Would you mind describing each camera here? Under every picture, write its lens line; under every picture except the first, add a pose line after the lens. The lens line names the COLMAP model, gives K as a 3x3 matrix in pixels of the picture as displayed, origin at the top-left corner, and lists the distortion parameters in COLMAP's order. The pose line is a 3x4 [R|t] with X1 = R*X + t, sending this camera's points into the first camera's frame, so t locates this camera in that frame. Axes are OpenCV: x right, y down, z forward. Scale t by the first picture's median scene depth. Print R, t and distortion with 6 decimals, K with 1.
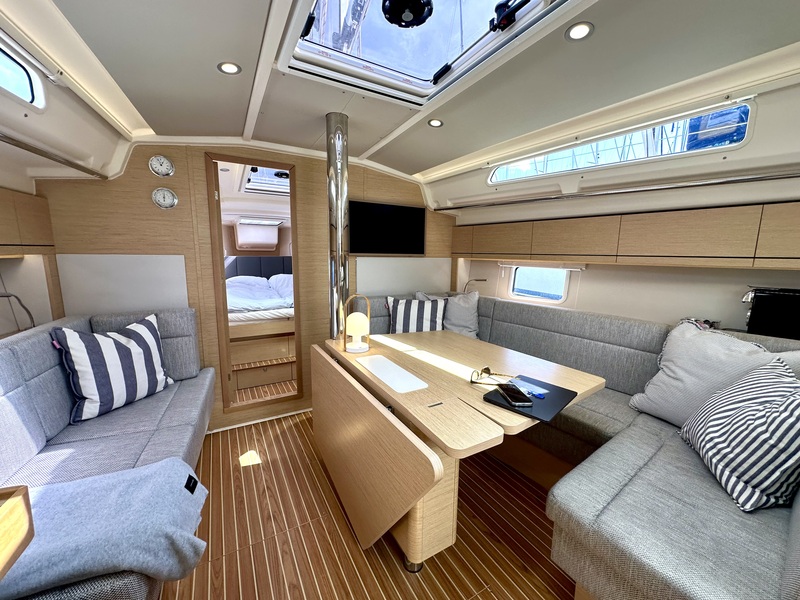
lens RADIAL K [[319.9, 0, 401.5], [0, 319.9, 300.5], [0, 0, 1]] dist [-0.000304, 0.000308]
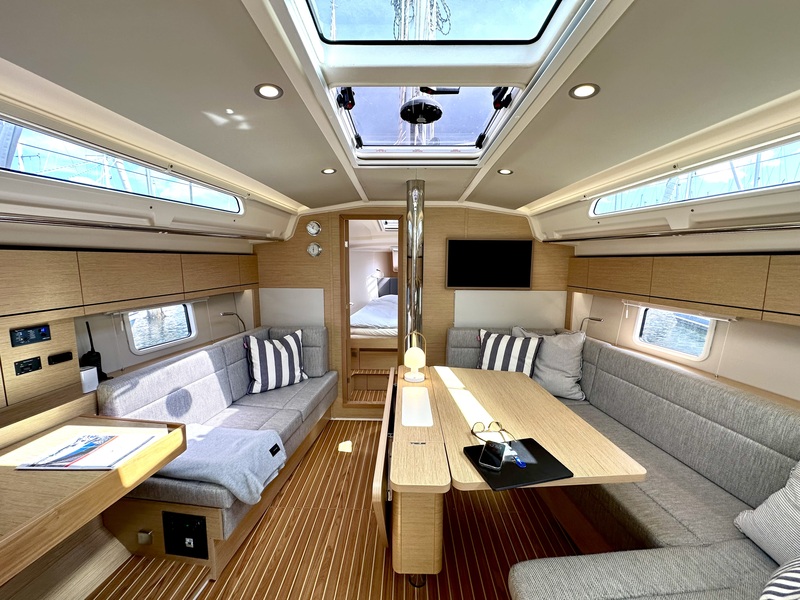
lens RADIAL K [[319.9, 0, 400.6], [0, 319.9, 301.2], [0, 0, 1]] dist [-0.000304, 0.000308]
pose [[0.857075, 0.054294, -0.512322, 0.370747], [-0.069928, 0.997488, -0.011274, -0.104147], [0.510423, 0.045488, 0.858719, -0.036530]]
